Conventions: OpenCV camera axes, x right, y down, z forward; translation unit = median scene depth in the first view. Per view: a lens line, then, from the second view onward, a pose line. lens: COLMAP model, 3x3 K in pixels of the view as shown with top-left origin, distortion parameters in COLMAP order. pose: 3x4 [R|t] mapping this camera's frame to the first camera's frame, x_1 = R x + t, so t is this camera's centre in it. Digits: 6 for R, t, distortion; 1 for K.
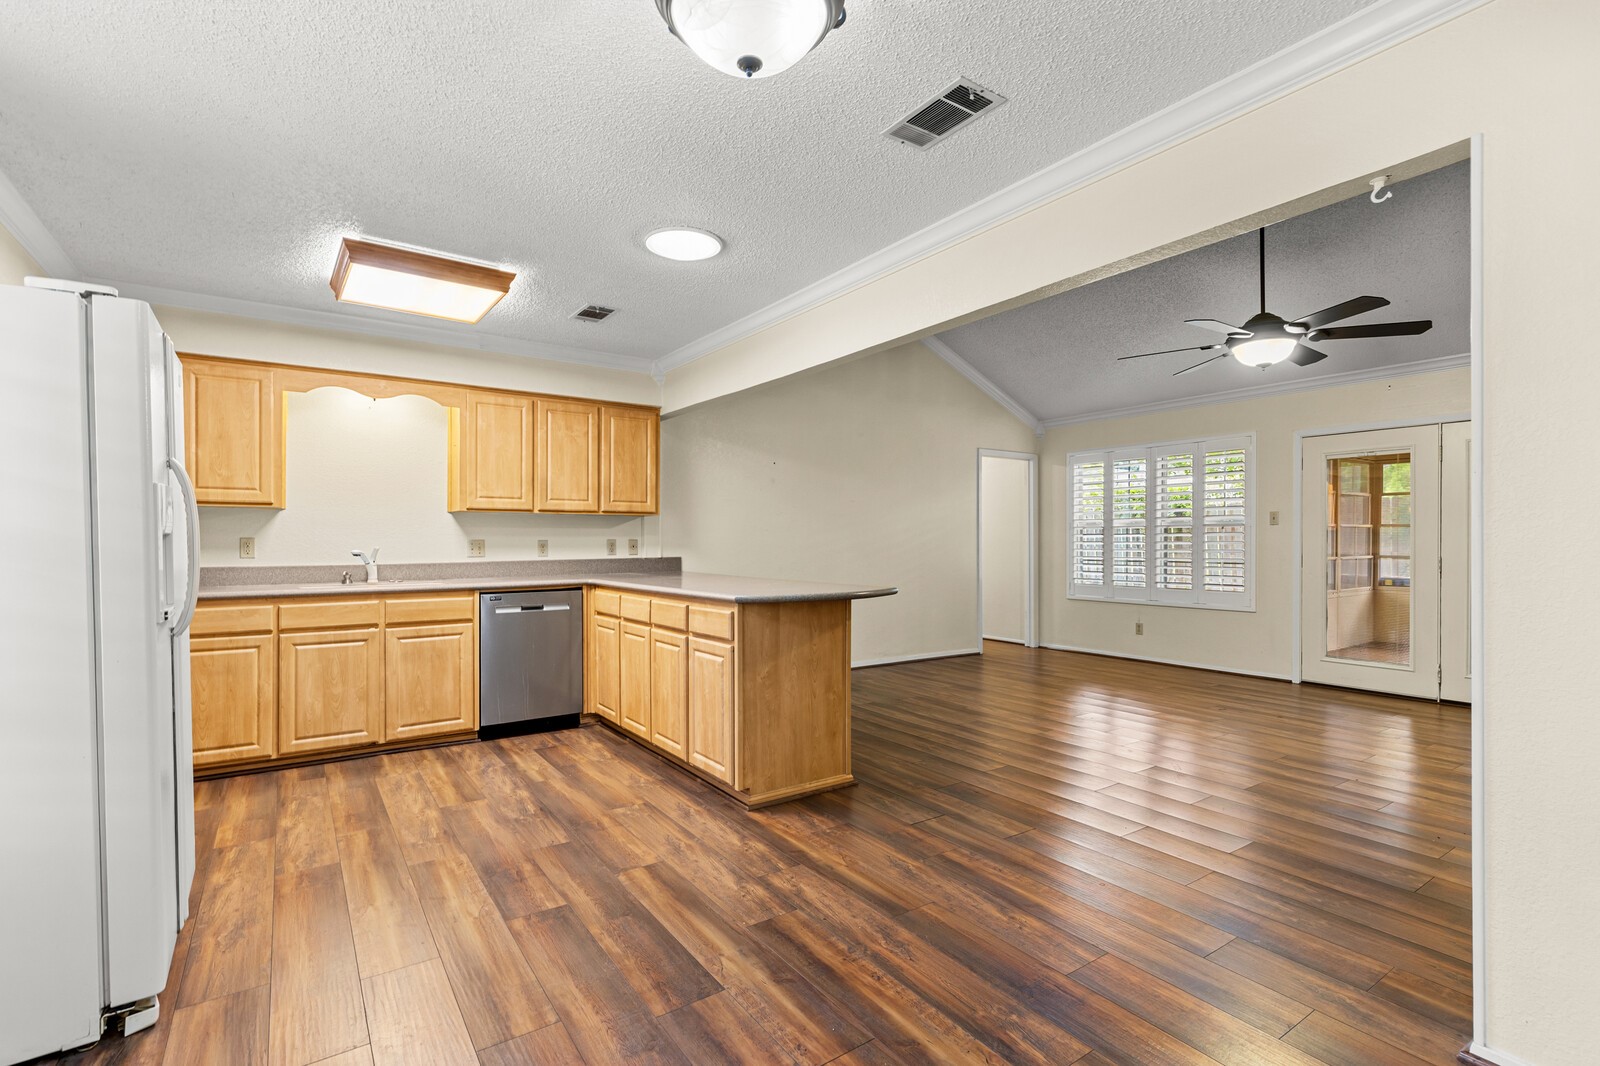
lens RADIAL K [[726.9, 0, 797.3], [0, 726.9, 535.6], [0, 0, 1]] dist [0.009035, -0.000745]
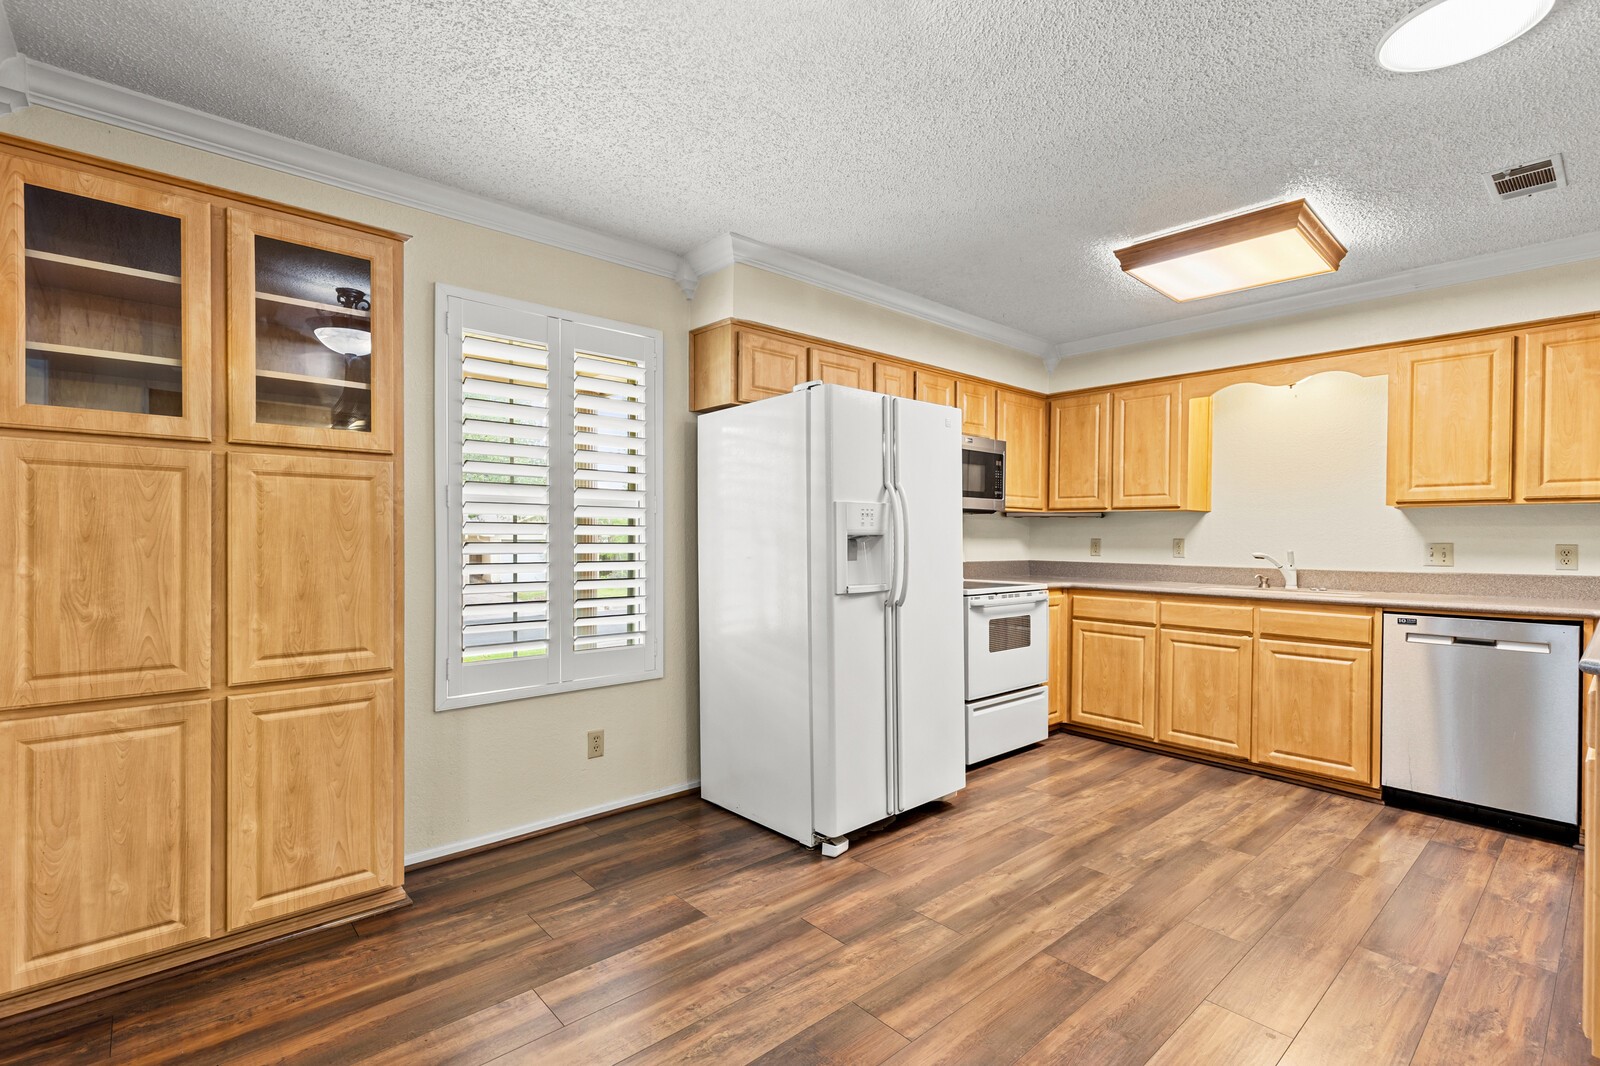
lens RADIAL K [[726.9, 0, 802.3], [0, 726.9, 545.1], [0, 0, 1]] dist [0.009035, -0.000745]
pose [[0.123197, 0.014847, -0.992271, 0.273490], [-0.000234, 0.999888, 0.014932, -0.003531], [0.992382, -0.001607, 0.123186, 0.326866]]
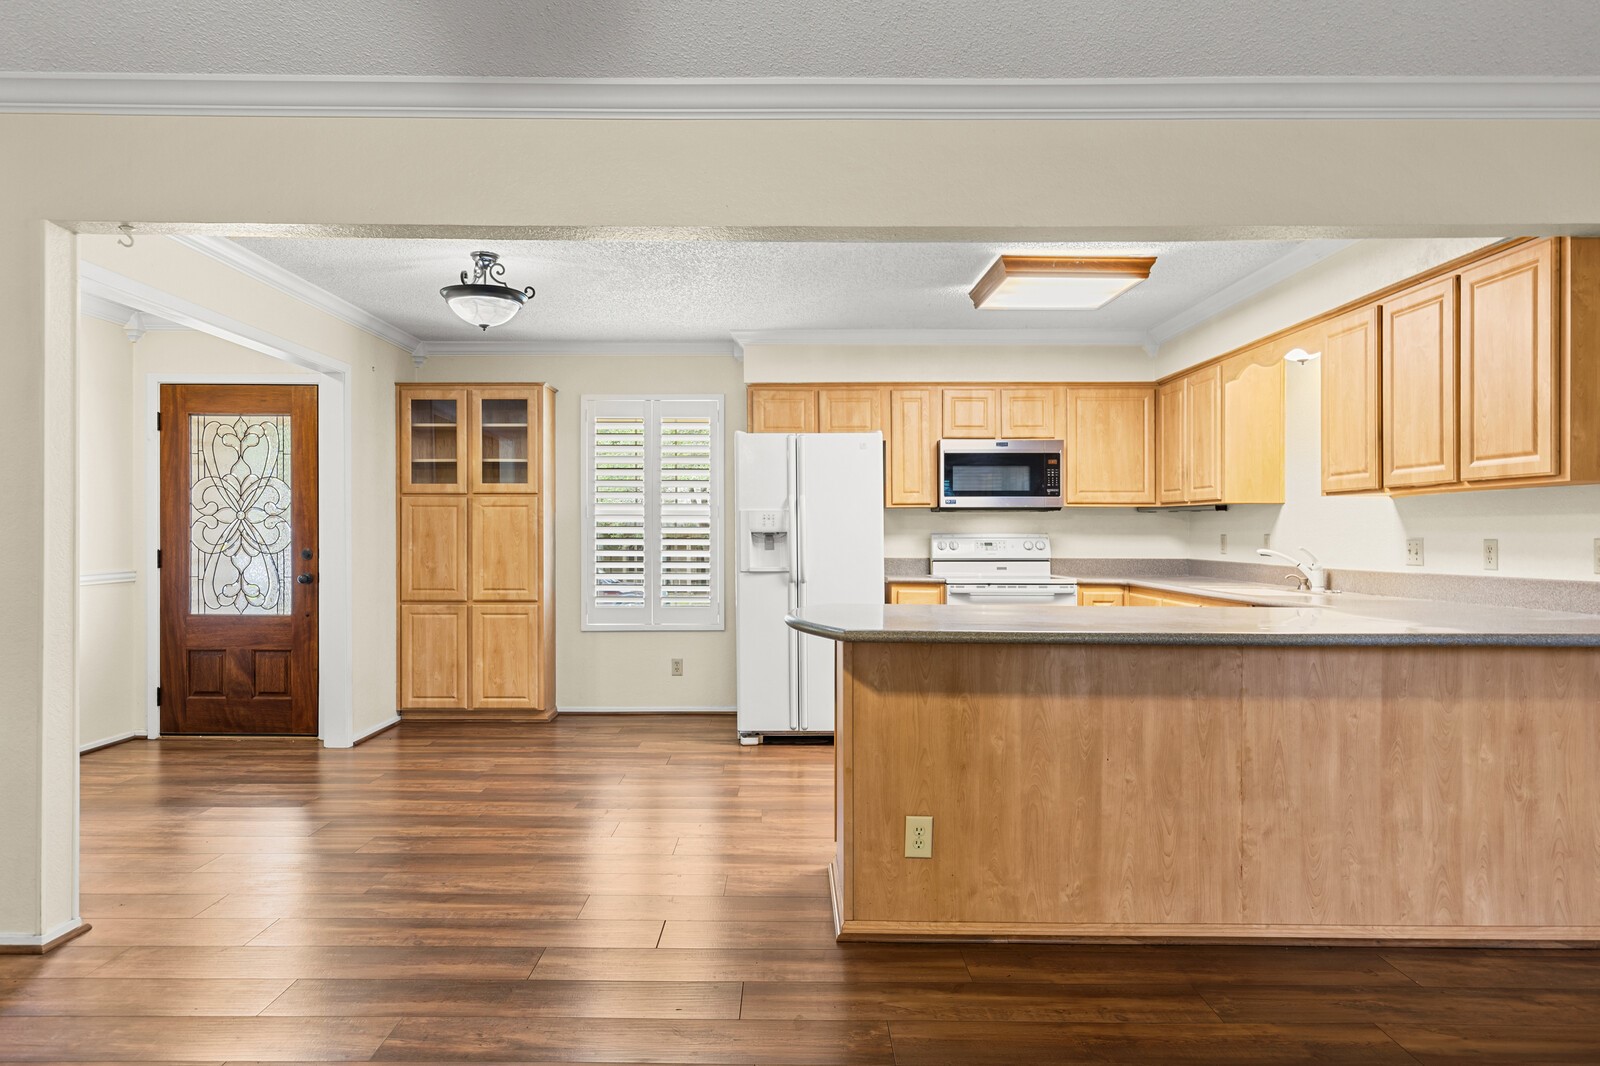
lens RADIAL K [[946.6, 0, 799.4], [0, 946.6, 545.7], [0, 0, 1]] dist [0.003404, 0.002145]
pose [[-0.563118, 0.012431, -0.826283, 0.668839], [0.004810, 0.999919, 0.011765, 0.000867], [0.826363, 0.002651, -0.563132, 1.270162]]
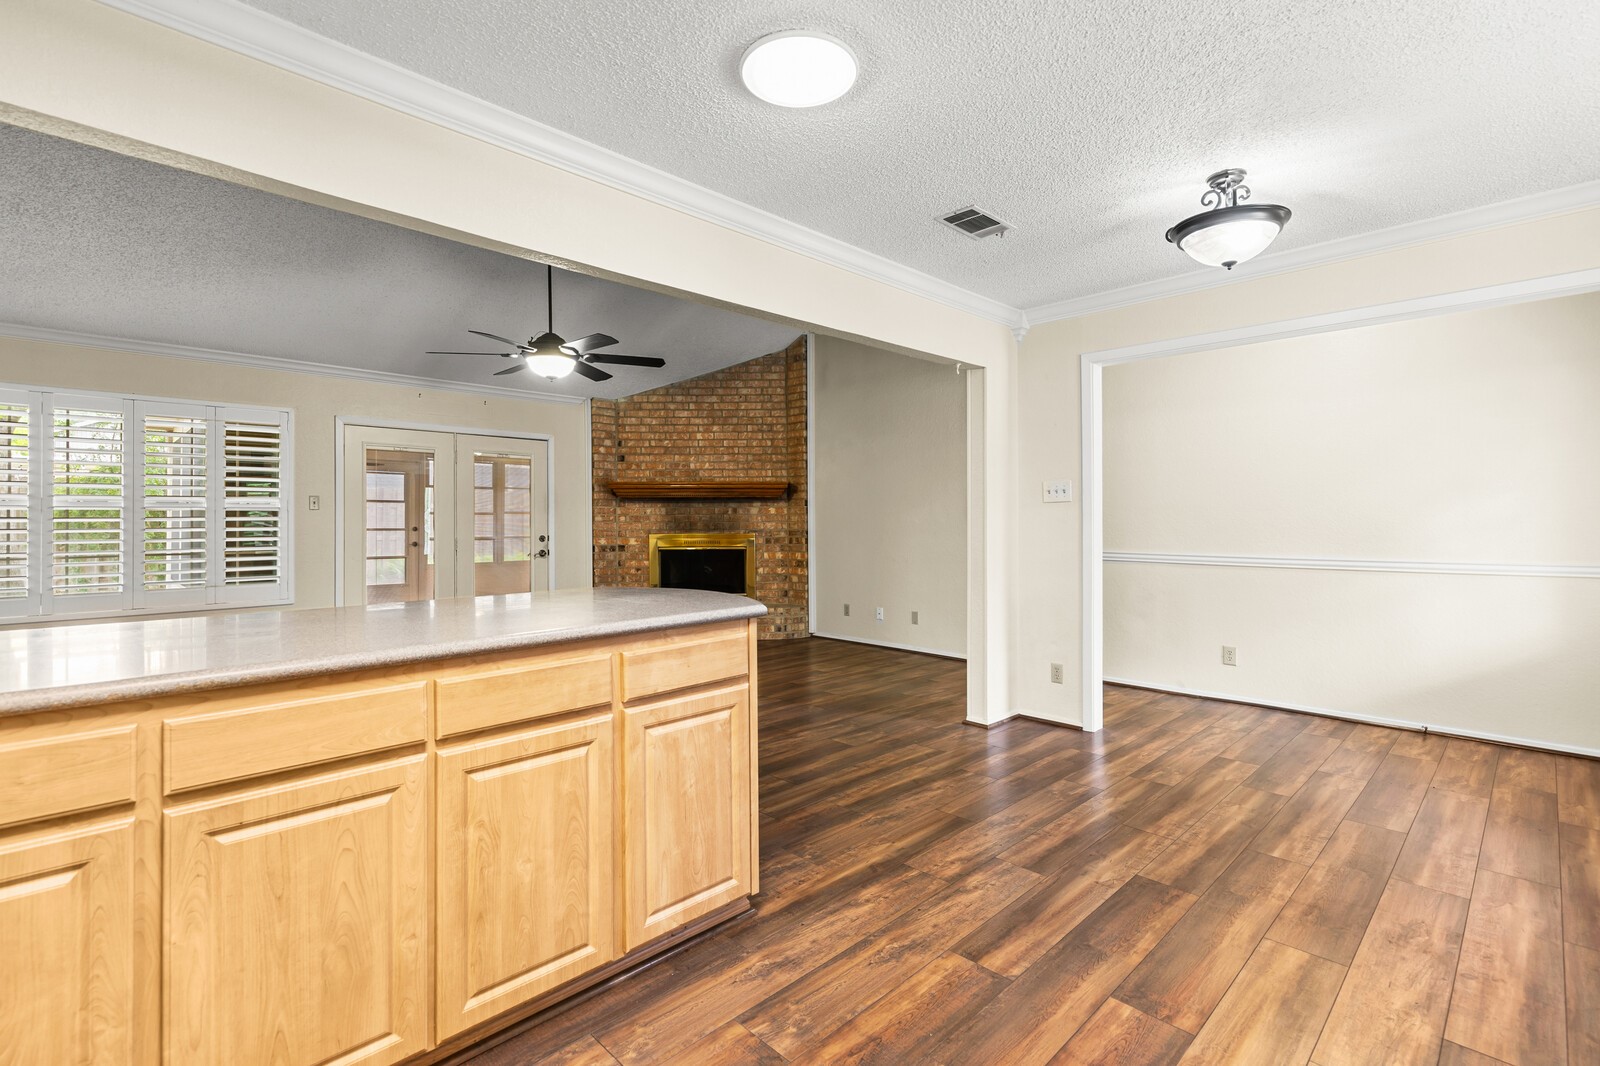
lens RADIAL K [[726.9, 0, 781.1], [0, 726.9, 510.0], [0, 0, 1]] dist [0.009035, -0.000745]
pose [[-0.151511, 0.019754, 0.988258, -0.613176], [-0.003162, 0.999785, -0.020469, 0.004676], [-0.988451, -0.006226, -0.151416, 0.866301]]
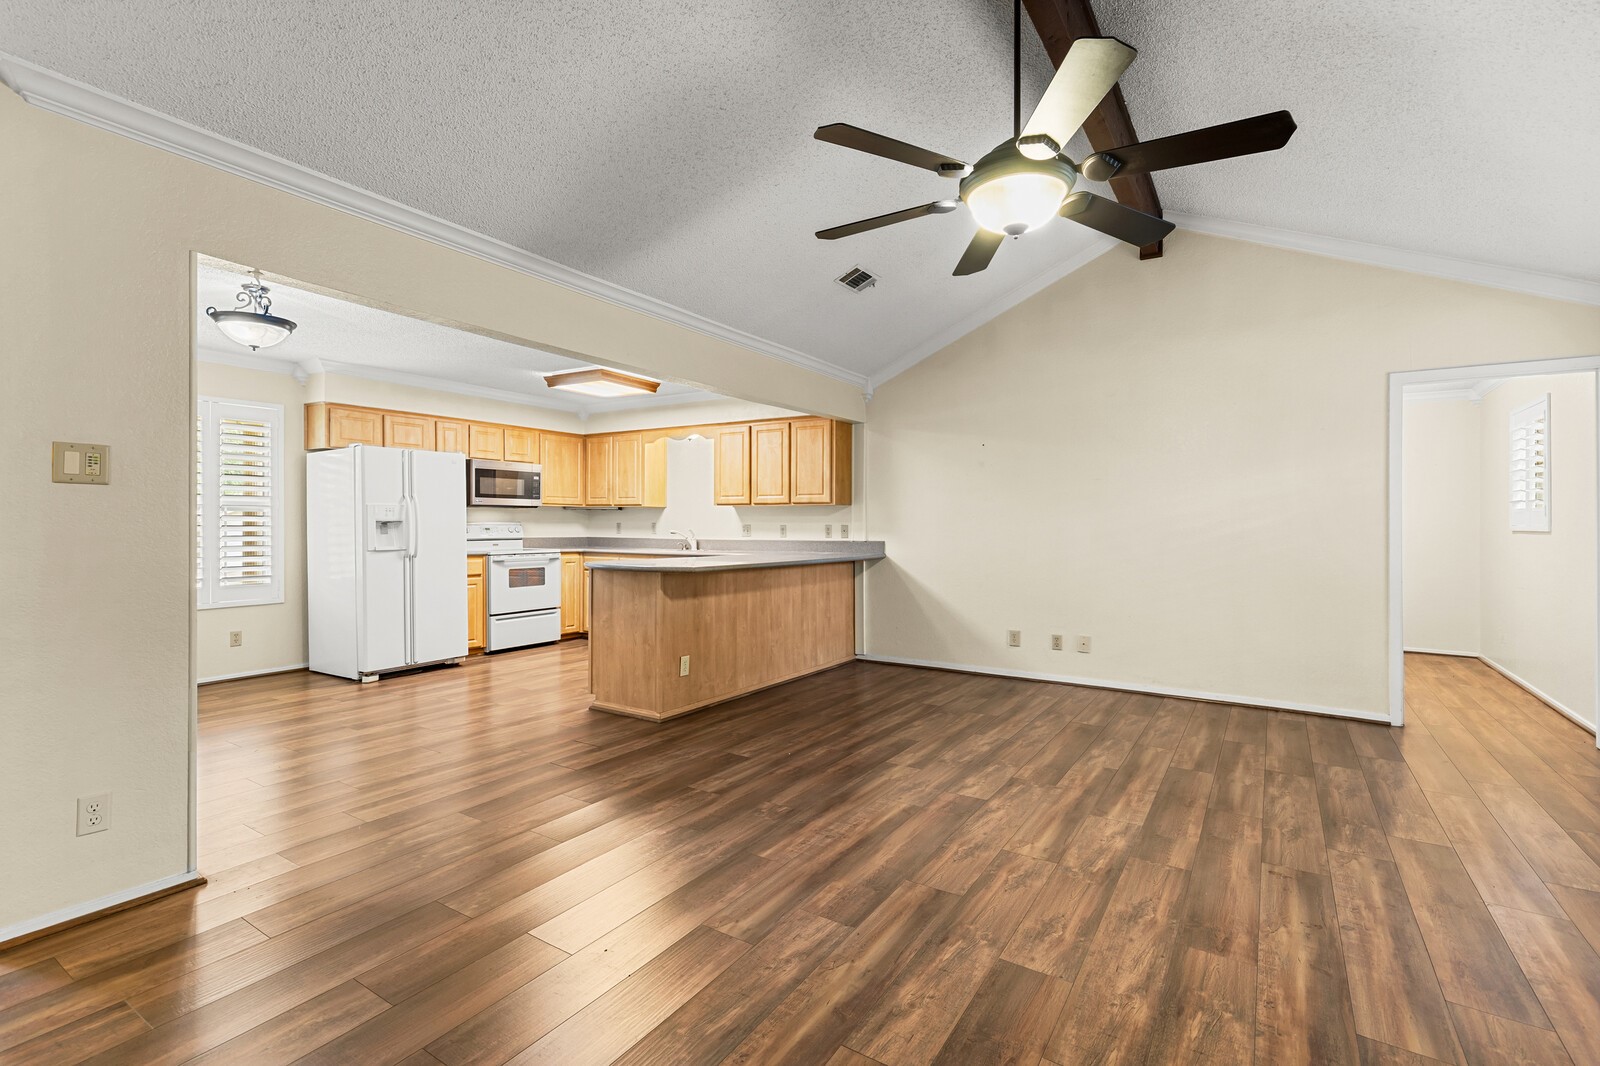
lens RADIAL K [[726.9, 0, 793.8], [0, 726.9, 527.9], [0, 0, 1]] dist [0.009035, -0.000745]
pose [[0.382596, 0.009698, -0.923865, 1.172668], [0.000819, 0.999941, 0.010836, -0.003904], [0.923915, -0.004903, 0.382566, 0.656285]]
